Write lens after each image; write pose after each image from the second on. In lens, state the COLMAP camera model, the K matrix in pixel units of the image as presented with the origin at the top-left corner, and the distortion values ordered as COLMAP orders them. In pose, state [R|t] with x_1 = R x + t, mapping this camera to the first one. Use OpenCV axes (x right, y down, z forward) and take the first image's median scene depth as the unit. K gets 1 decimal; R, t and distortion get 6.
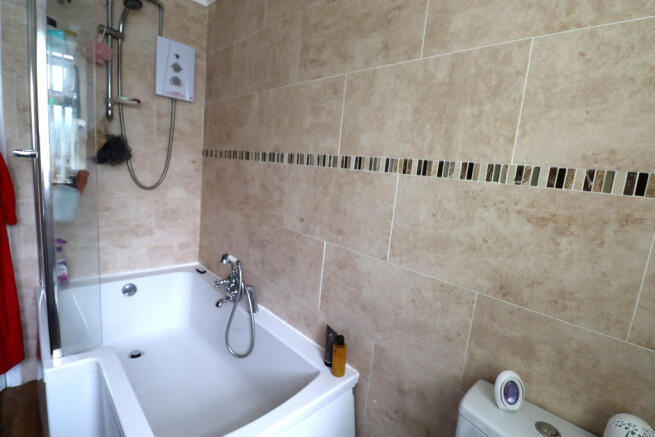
lens RADIAL K [[302.2, 0, 328.3], [0, 302.2, 217.6], [0, 0, 1]] dist [-0.018726, -0.005689]
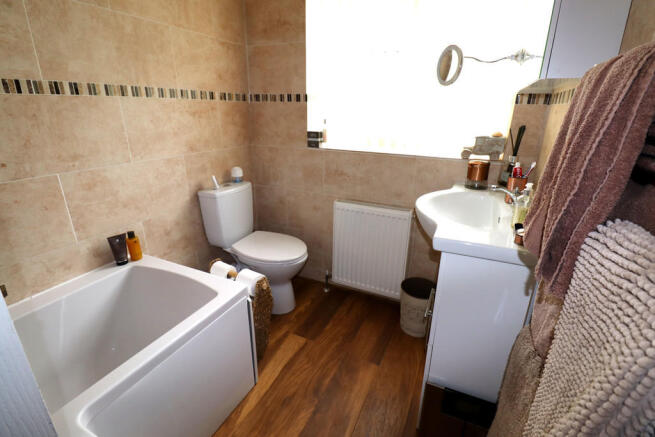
lens RADIAL K [[302.2, 0, 327.7], [0, 302.2, 217.3], [0, 0, 1]] dist [-0.018726, -0.005689]
pose [[-0.337715, -0.408750, 0.847863, -1.547301], [0.100383, 0.880008, 0.464230, -0.204155], [-0.935880, 0.241888, -0.256160, 0.611556]]
